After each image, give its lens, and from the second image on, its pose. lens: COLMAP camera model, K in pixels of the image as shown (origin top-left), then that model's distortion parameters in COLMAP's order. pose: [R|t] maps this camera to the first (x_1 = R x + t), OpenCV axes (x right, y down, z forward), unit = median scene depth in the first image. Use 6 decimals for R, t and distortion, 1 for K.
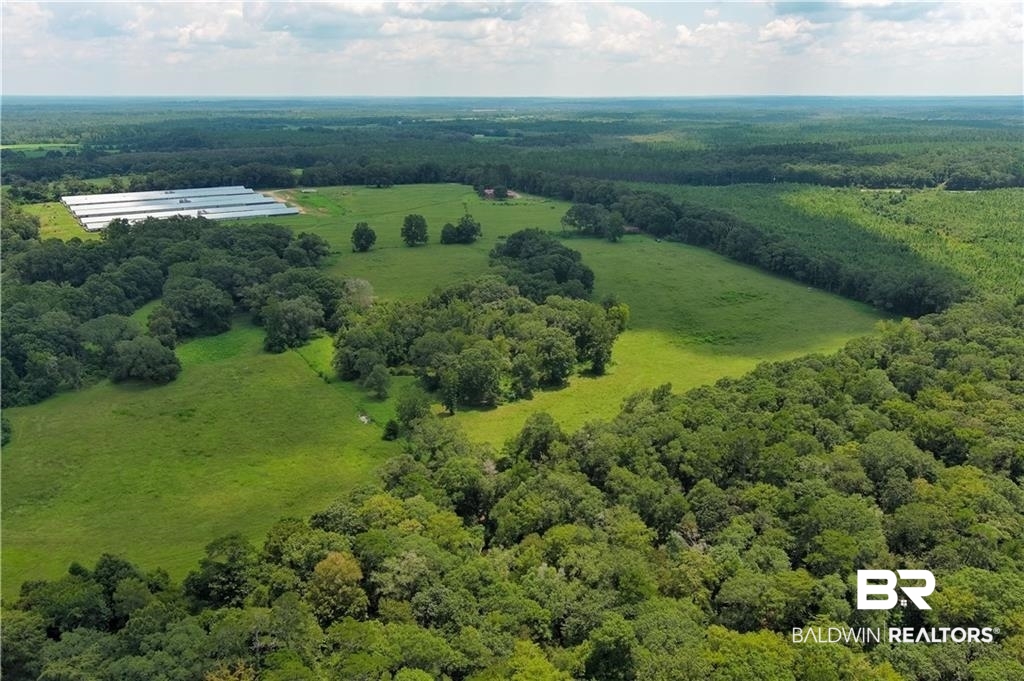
lens RADIAL K [[794.0, 0, 510.8], [0, 794.0, 323.0], [0, 0, 1]] dist [0.004060, -0.001975]
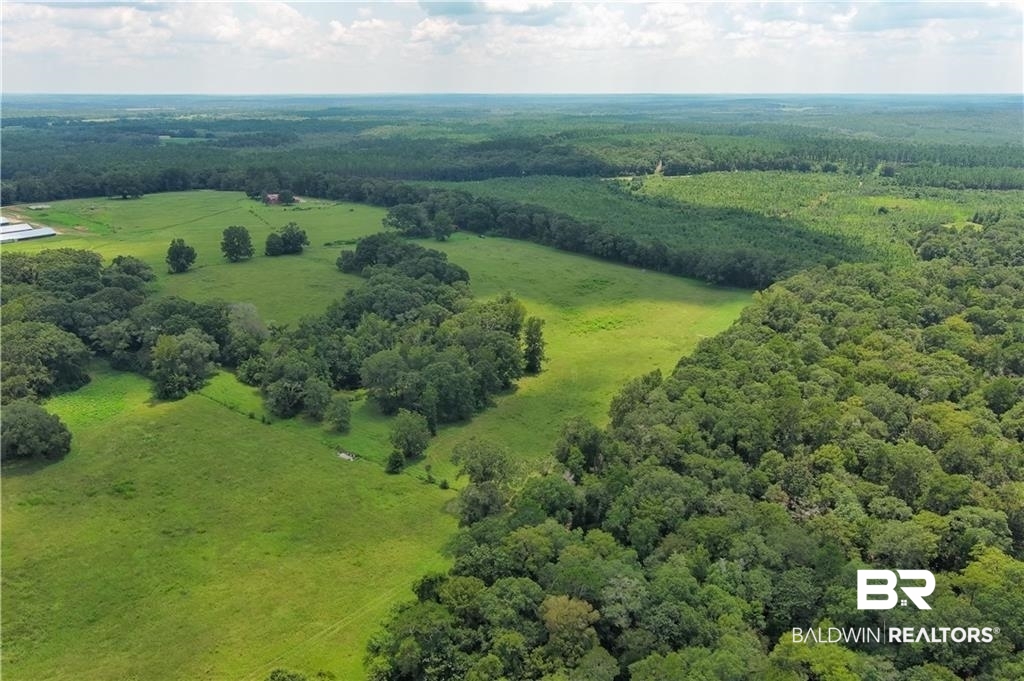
lens RADIAL K [[794.0, 0, 510.8], [0, 794.0, 323.0], [0, 0, 1]] dist [0.004060, -0.001975]
pose [[0.916218, -0.111343, 0.384900, -0.182319], [0.110143, 0.993595, 0.025239, -0.015869], [-0.385245, 0.019270, 0.922613, 0.054933]]
